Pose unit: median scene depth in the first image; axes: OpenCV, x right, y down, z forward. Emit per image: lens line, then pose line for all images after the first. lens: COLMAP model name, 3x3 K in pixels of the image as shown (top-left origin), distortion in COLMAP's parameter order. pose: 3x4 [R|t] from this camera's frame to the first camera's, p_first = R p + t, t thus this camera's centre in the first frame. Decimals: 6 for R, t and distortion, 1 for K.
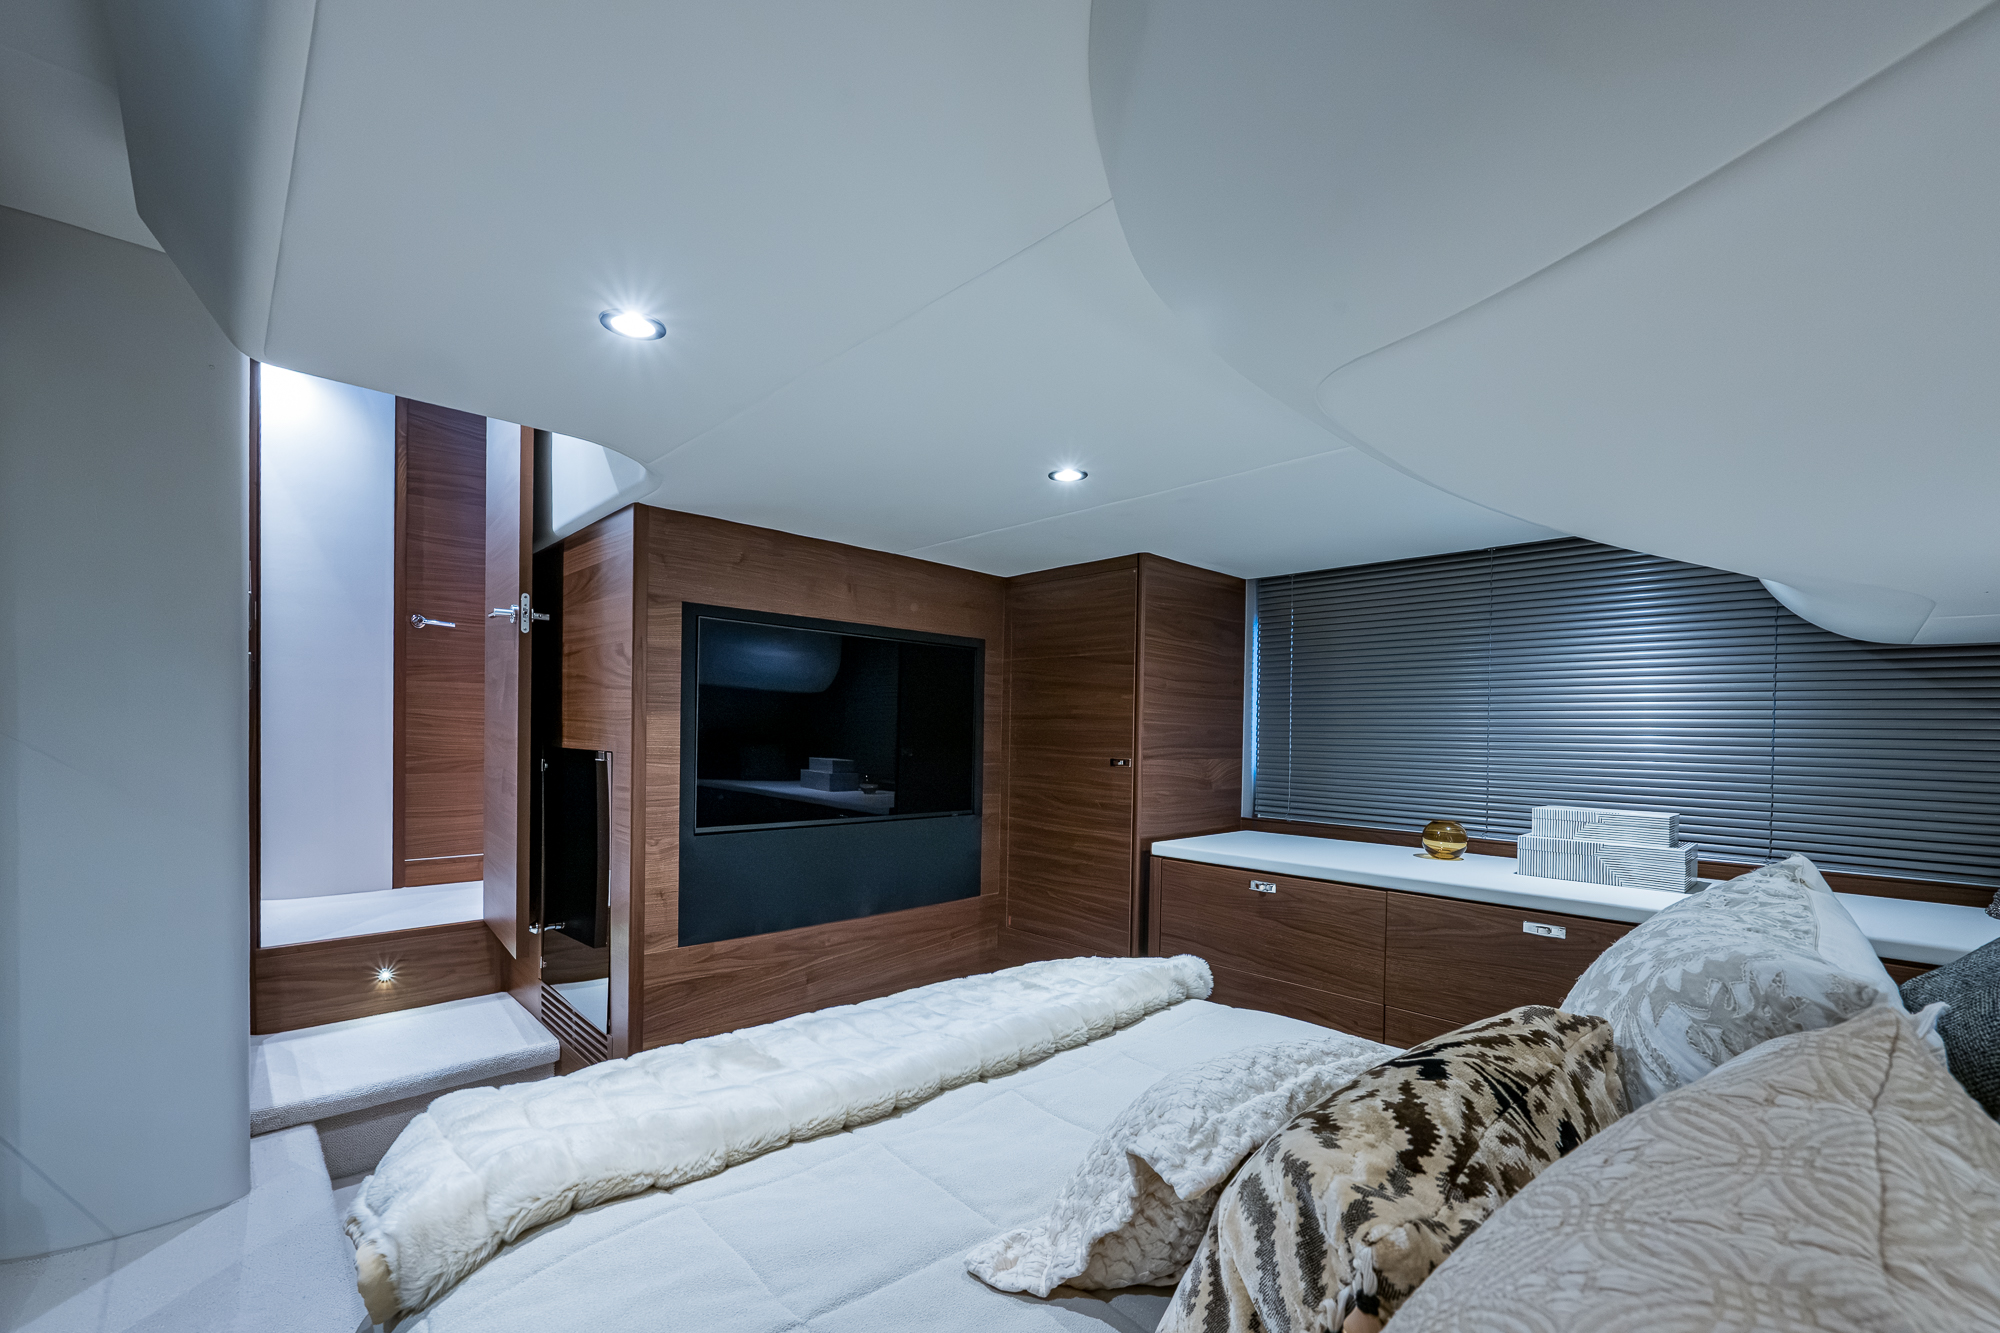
lens RADIAL K [[804.2, 0, 991.9], [0, 804.2, 719.9], [0, 0, 1]] dist [-0.000500, -0.000060]
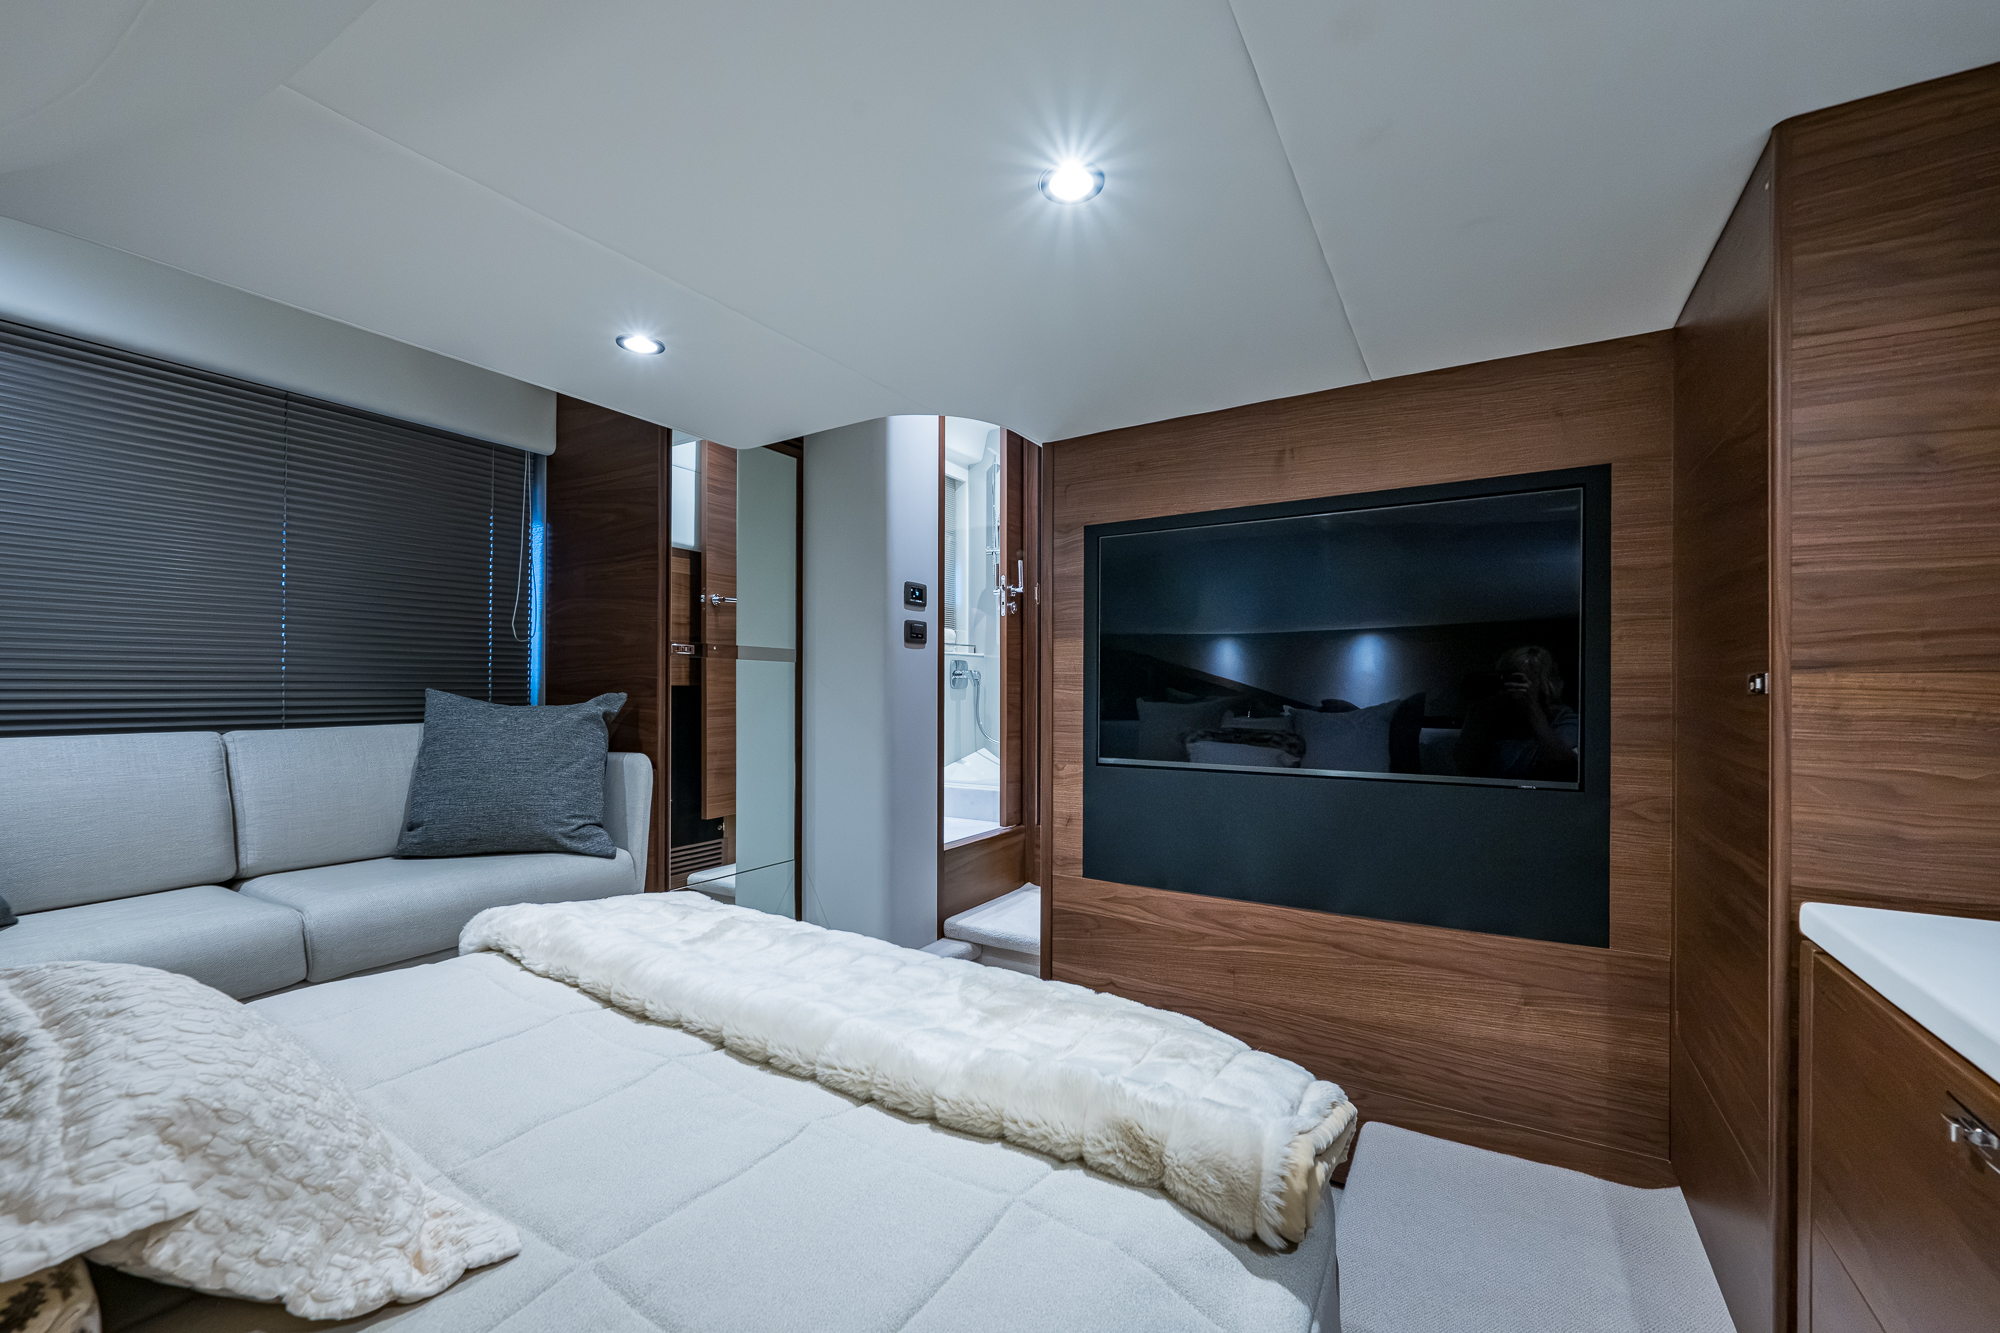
lens RADIAL K [[793.5, 0, 1013.0], [0, 793.5, 671.9], [0, 0, 1]] dist [-0.000477, -0.000644]
pose [[0.266606, -0.037448, -0.963078, 0.526413], [0.021457, 0.999228, -0.032914, 0.062510], [0.963567, -0.011890, 0.267204, 0.661888]]
